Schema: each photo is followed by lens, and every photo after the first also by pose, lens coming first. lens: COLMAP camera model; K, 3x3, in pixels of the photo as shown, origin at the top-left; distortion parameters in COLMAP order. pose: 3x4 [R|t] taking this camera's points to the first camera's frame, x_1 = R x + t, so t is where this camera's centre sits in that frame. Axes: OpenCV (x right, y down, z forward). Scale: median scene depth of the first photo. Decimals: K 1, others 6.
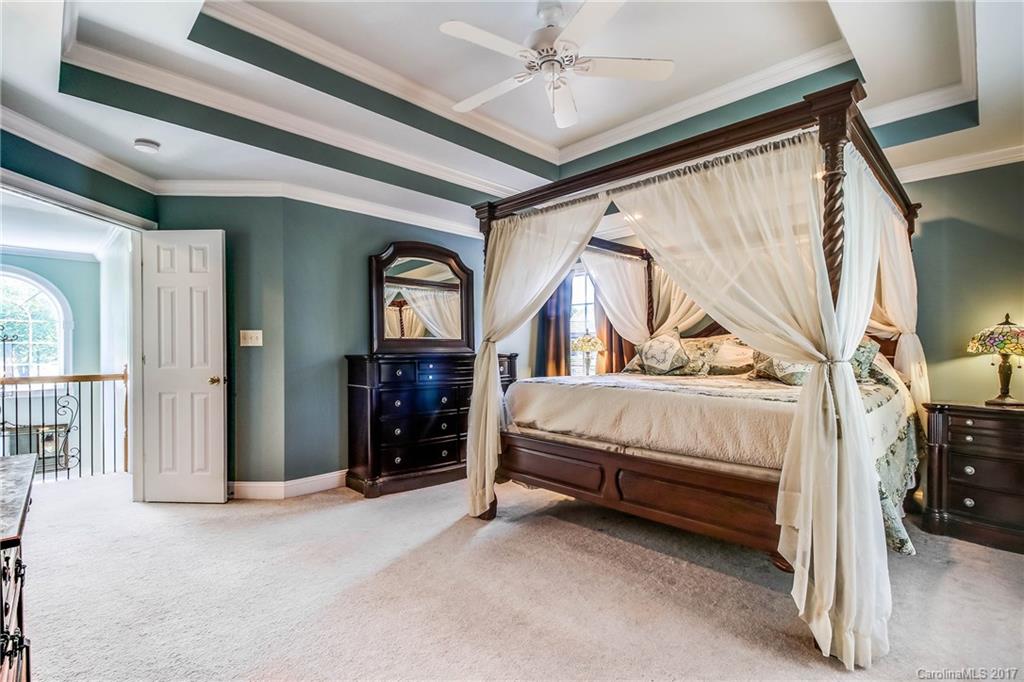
lens RADIAL K [[472.9, 0, 513.5], [0, 472.9, 349.8], [0, 0, 1]] dist [-0.002276, -0.000839]
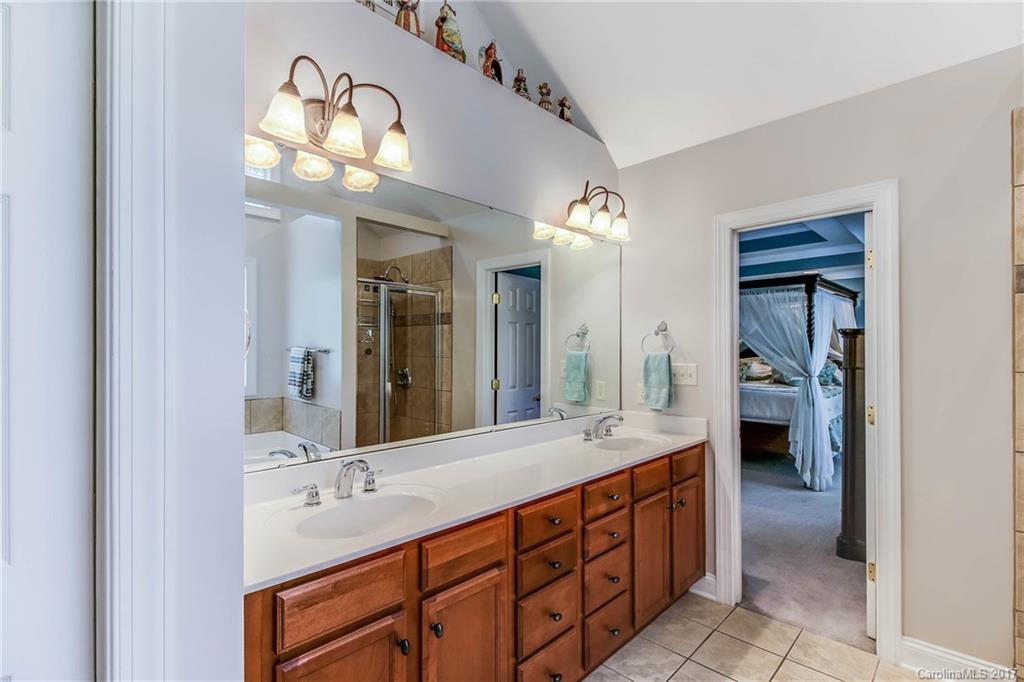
lens RADIAL K [[472.9, 0, 513.5], [0, 472.9, 349.8], [0, 0, 1]] dist [-0.002276, -0.000839]
pose [[0.999901, -0.000768, 0.014052, -0.873804], [0.000848, 0.999983, -0.005738, -0.096958], [-0.014047, 0.005749, 0.999885, -1.384453]]
